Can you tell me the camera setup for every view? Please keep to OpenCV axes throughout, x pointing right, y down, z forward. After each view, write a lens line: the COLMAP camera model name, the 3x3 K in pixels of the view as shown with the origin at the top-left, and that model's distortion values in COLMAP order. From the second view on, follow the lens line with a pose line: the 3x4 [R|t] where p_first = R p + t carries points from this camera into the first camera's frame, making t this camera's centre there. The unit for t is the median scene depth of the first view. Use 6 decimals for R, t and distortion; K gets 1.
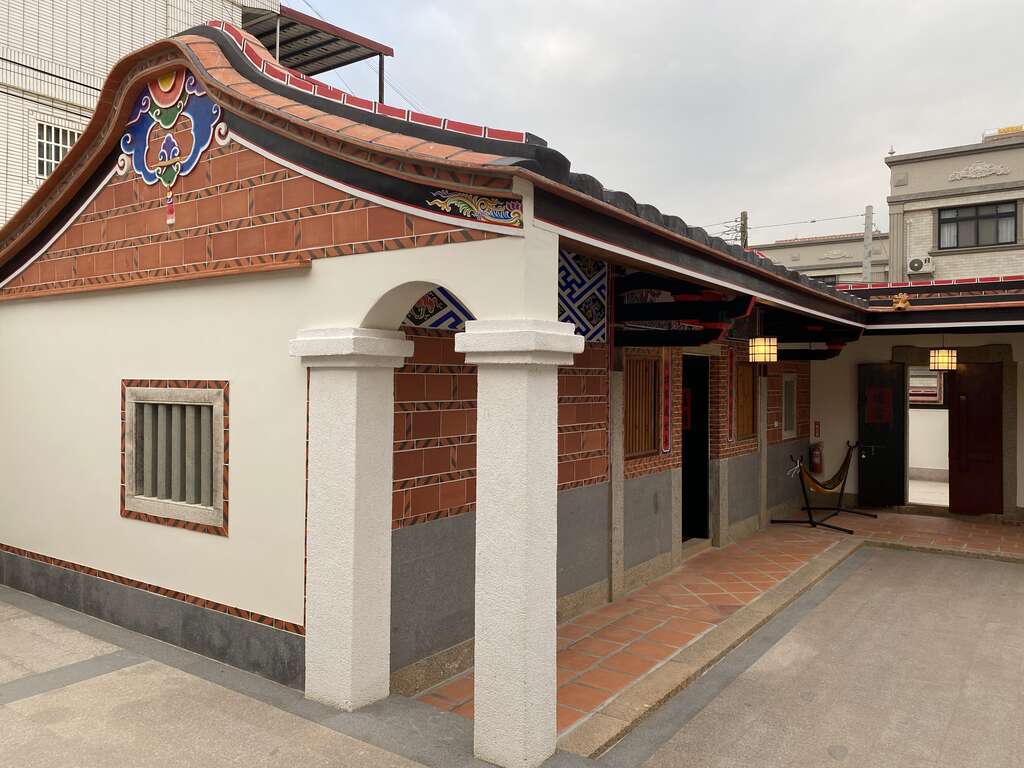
lens RADIAL K [[754.8, 0, 543.2], [0, 754.8, 381.7], [0, 0, 1]] dist [0.032663, 0.008453]
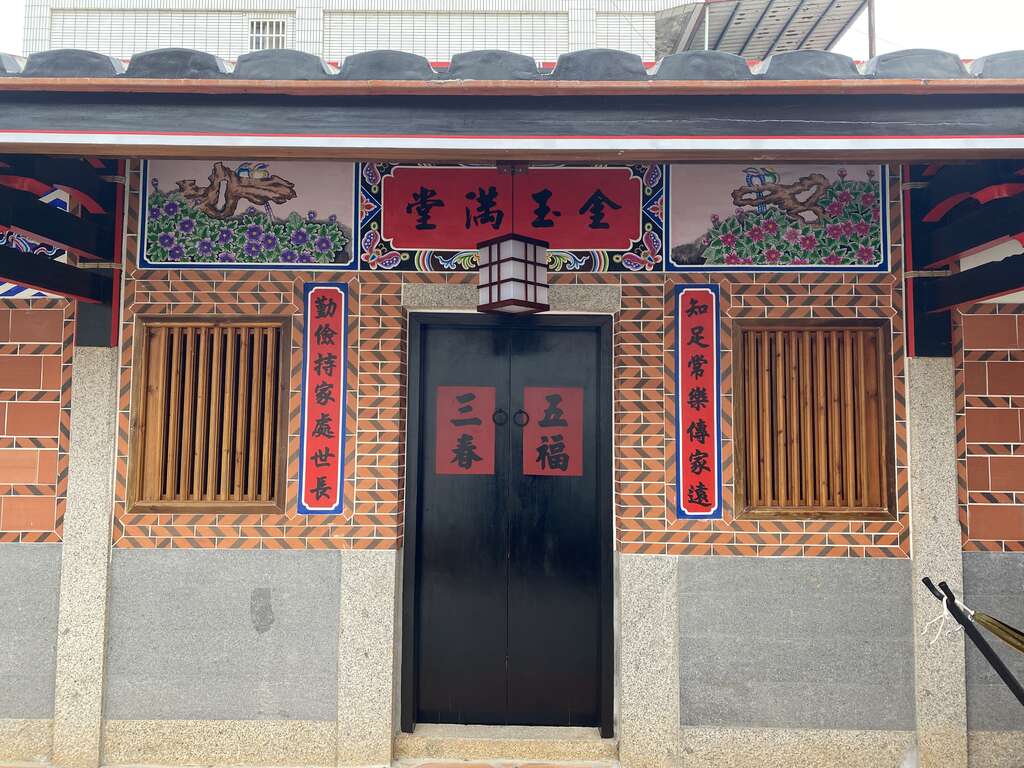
lens RADIAL K [[754.8, 0, 516.0], [0, 754.8, 377.9], [0, 0, 1]] dist [0.032663, 0.008453]
pose [[0.559332, -0.050785, -0.827387, 0.740909], [-0.006510, 0.997822, -0.065648, 0.044119], [0.828918, 0.042105, 0.557783, 0.945967]]
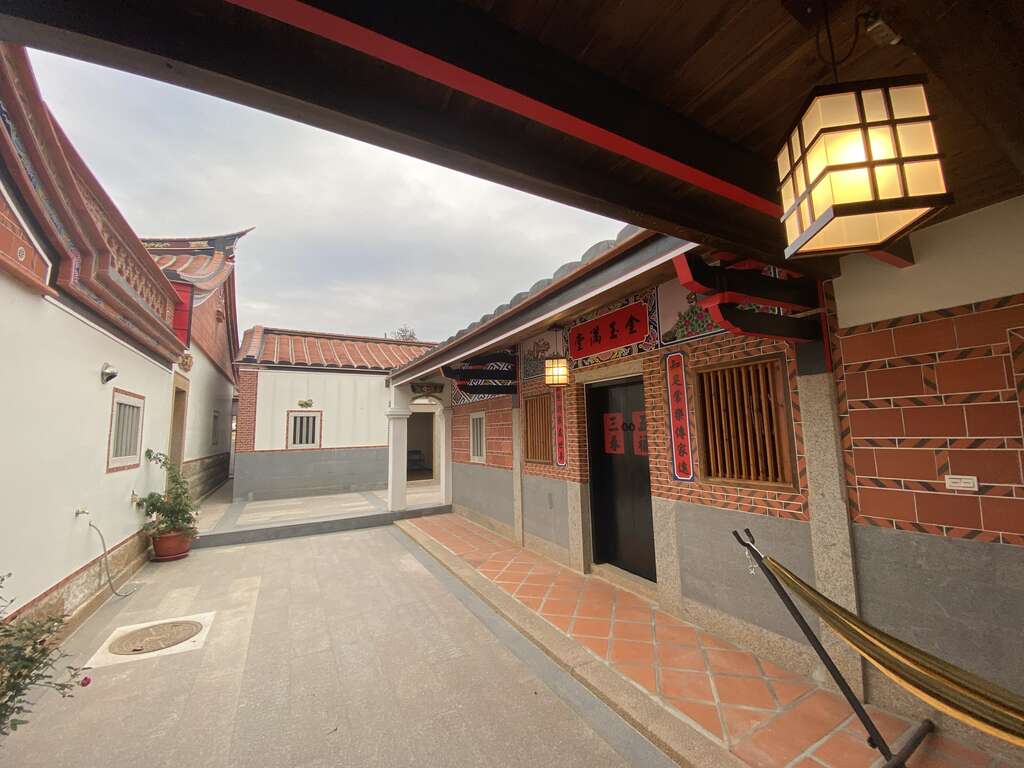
lens RADIAL K [[416.7, 0, 517.8], [0, 416.7, 380.8], [0, 0, 1]] dist [0.000953, -0.000504]
pose [[-0.455218, -0.103316, -0.884366, 0.954345], [0.016871, 0.992066, -0.124582, 0.043193], [0.890220, -0.071632, -0.449863, 1.444036]]
